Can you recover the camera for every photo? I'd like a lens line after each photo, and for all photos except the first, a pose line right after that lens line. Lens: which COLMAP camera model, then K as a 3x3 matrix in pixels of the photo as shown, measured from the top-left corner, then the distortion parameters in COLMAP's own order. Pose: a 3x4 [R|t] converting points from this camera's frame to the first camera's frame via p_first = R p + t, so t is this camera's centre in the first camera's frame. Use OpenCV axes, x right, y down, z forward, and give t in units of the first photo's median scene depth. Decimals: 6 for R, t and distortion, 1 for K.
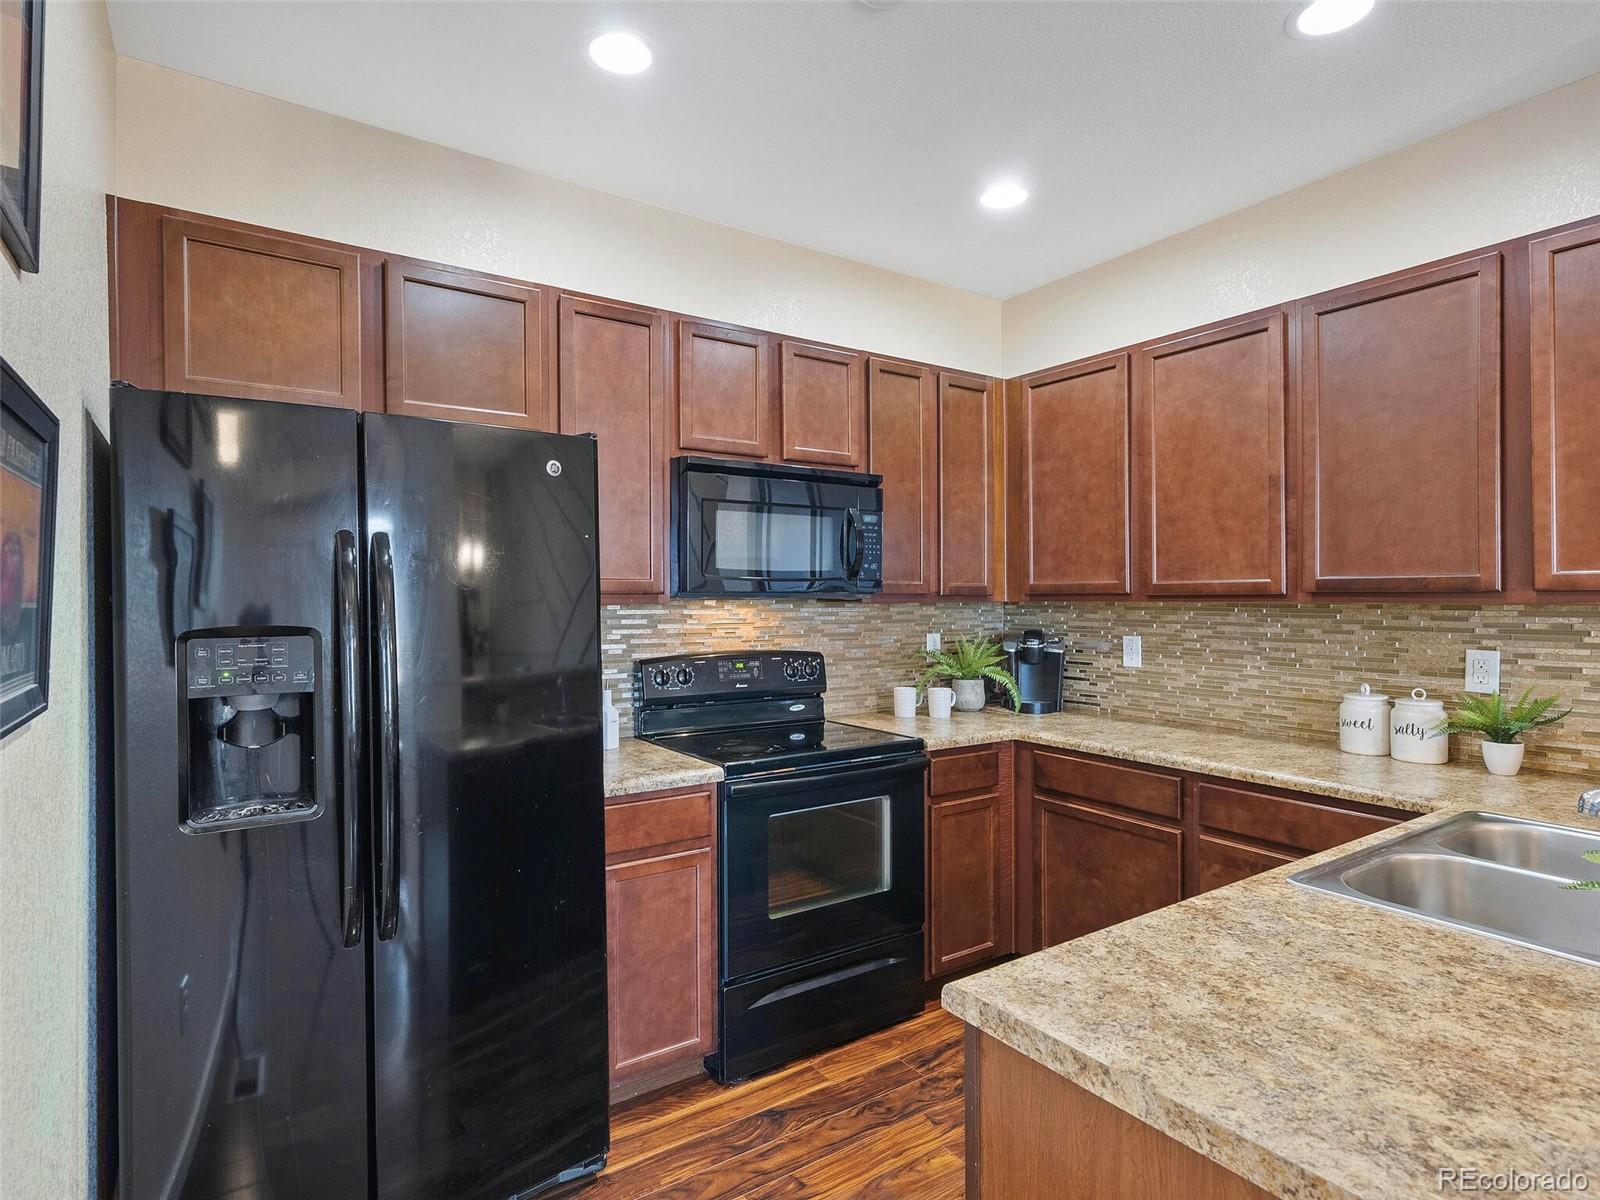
lens RADIAL K [[855.0, 0, 790.3], [0, 855.0, 597.7], [0, 0, 1]] dist [-0.000709, -0.000597]
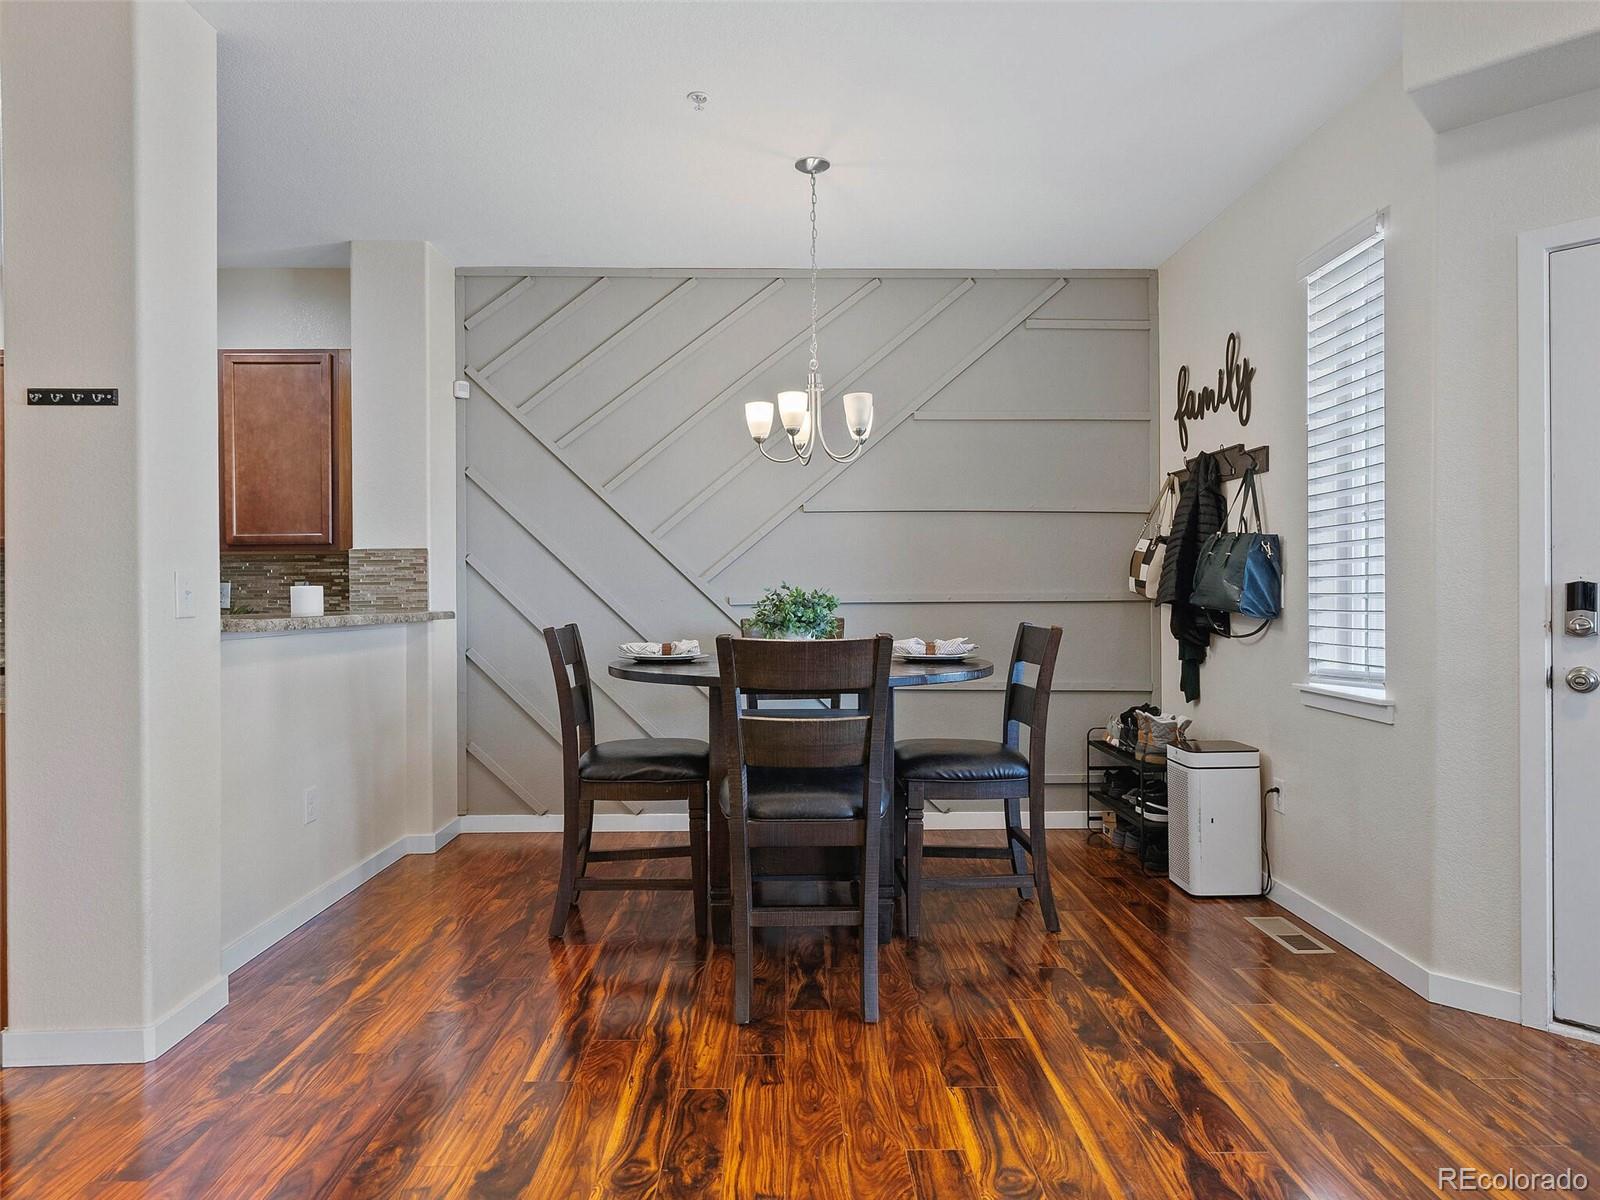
lens RADIAL K [[951.9, 0, 797.5], [0, 951.9, 587.7], [0, 0, 1]] dist [-0.000776, 0.000278]
pose [[0.544248, 0.004007, 0.838915, -0.129656], [0.006239, 0.999942, -0.008824, 0.081679], [-0.838901, 0.010037, 0.544191, -0.846131]]
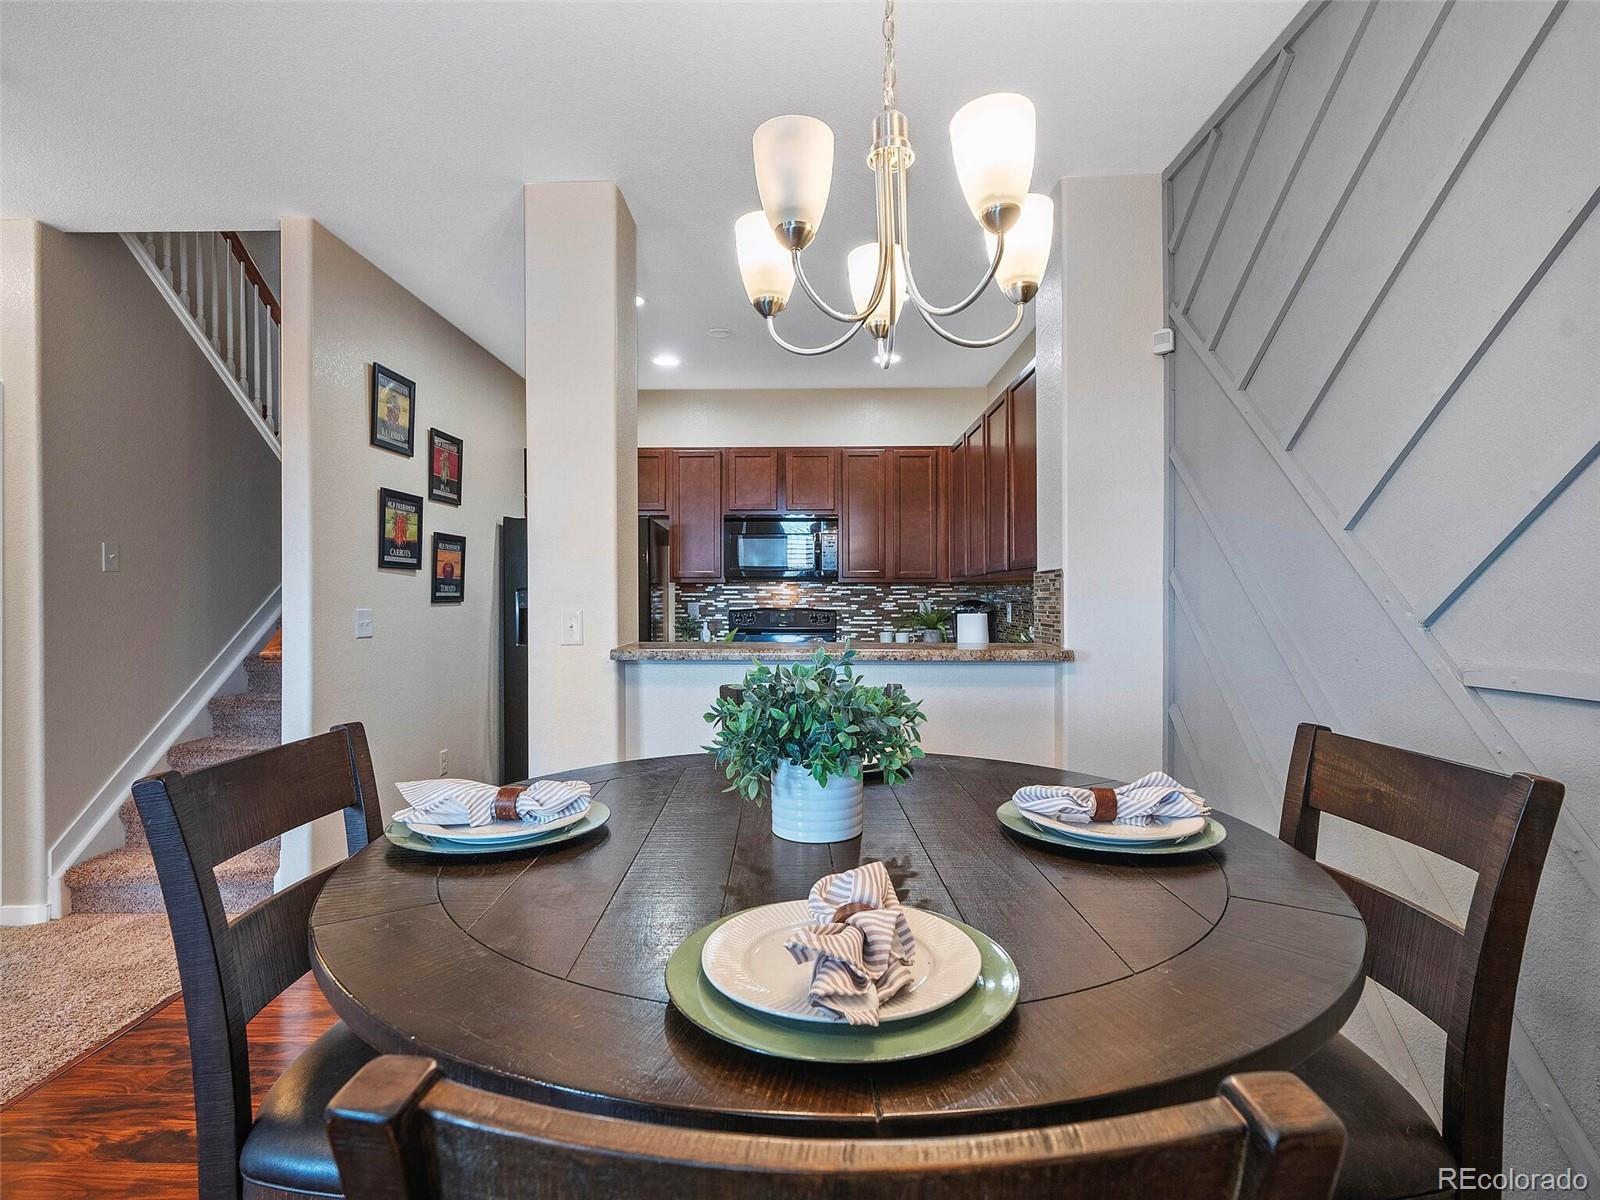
lens RADIAL K [[801.5, 0, 787.2], [0, 801.5, 605.6], [0, 0, 1]] dist [0.007366, 0.001152]
pose [[0.809250, 0.008992, -0.587395, 1.115704], [-0.000774, 0.999898, 0.014242, 0.034025], [0.587464, -0.011071, 0.809175, -0.527604]]
